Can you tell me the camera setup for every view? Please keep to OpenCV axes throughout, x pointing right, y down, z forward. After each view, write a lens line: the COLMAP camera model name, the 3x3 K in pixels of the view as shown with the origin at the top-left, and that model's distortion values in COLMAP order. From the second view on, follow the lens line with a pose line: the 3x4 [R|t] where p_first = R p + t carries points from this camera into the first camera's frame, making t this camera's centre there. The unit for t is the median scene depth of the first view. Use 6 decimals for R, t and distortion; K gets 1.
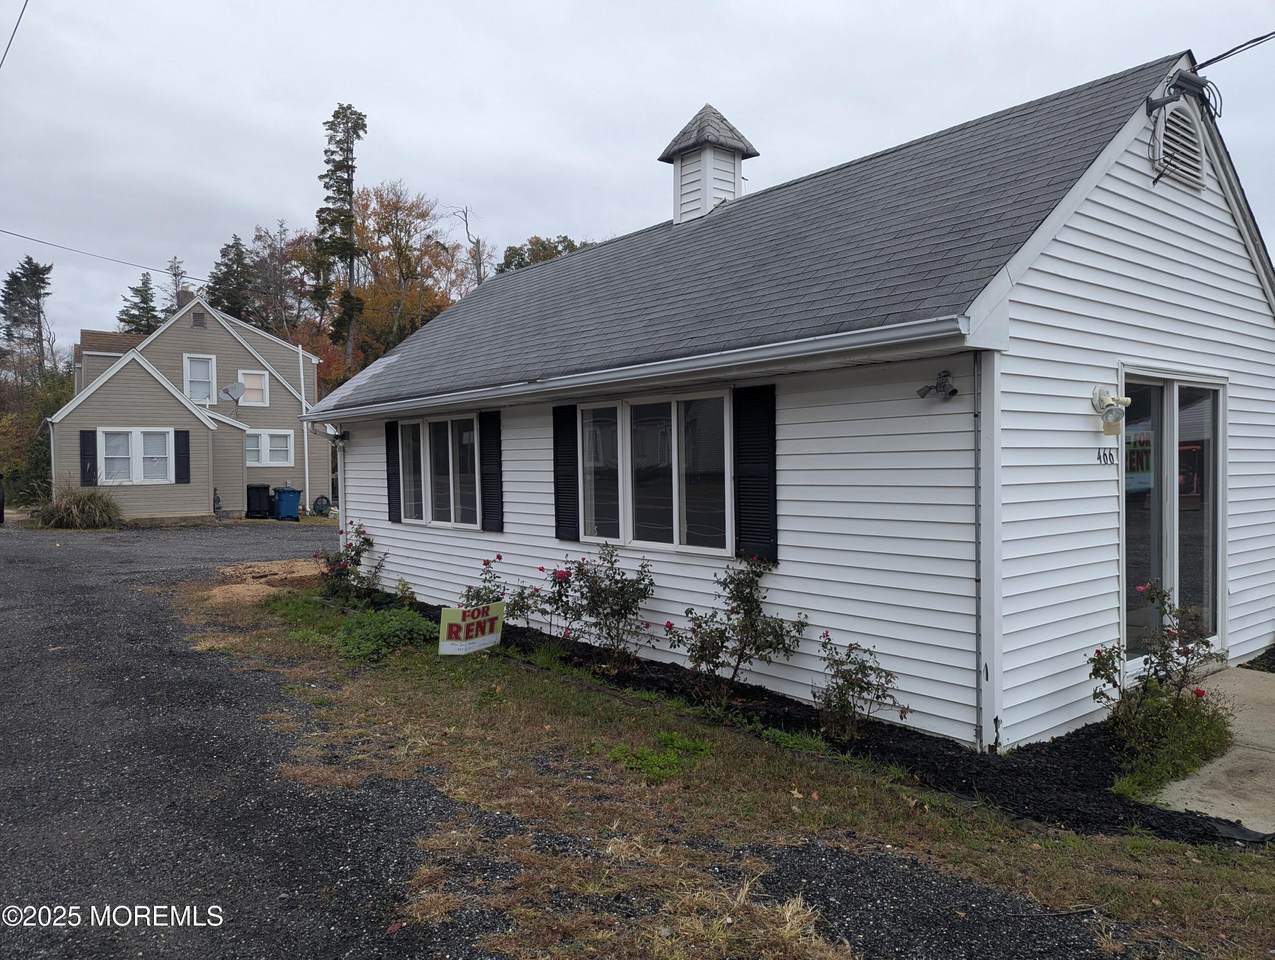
lens RADIAL K [[894.7, 0, 629.0], [0, 894.7, 482.5], [0, 0, 1]] dist [0.045603, -0.041350]
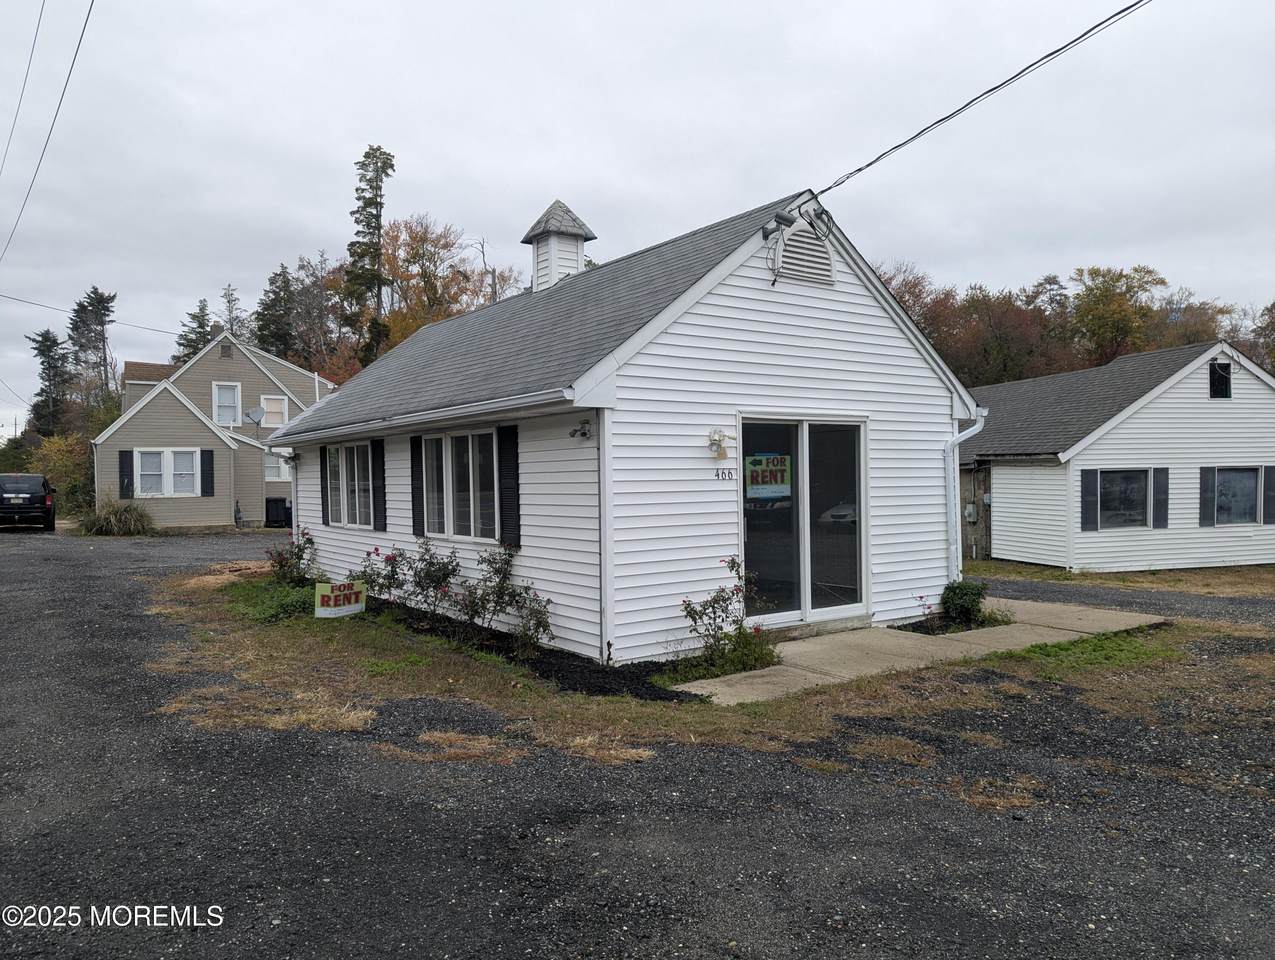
lens RADIAL K [[894.7, 0, 636.5], [0, 894.7, 485.5], [0, 0, 1]] dist [0.045603, -0.041350]
pose [[0.998604, -0.002553, -0.052752, 0.269049], [0.001939, 0.999930, -0.011698, 0.004095], [0.052778, 0.011579, 0.998539, -0.275023]]
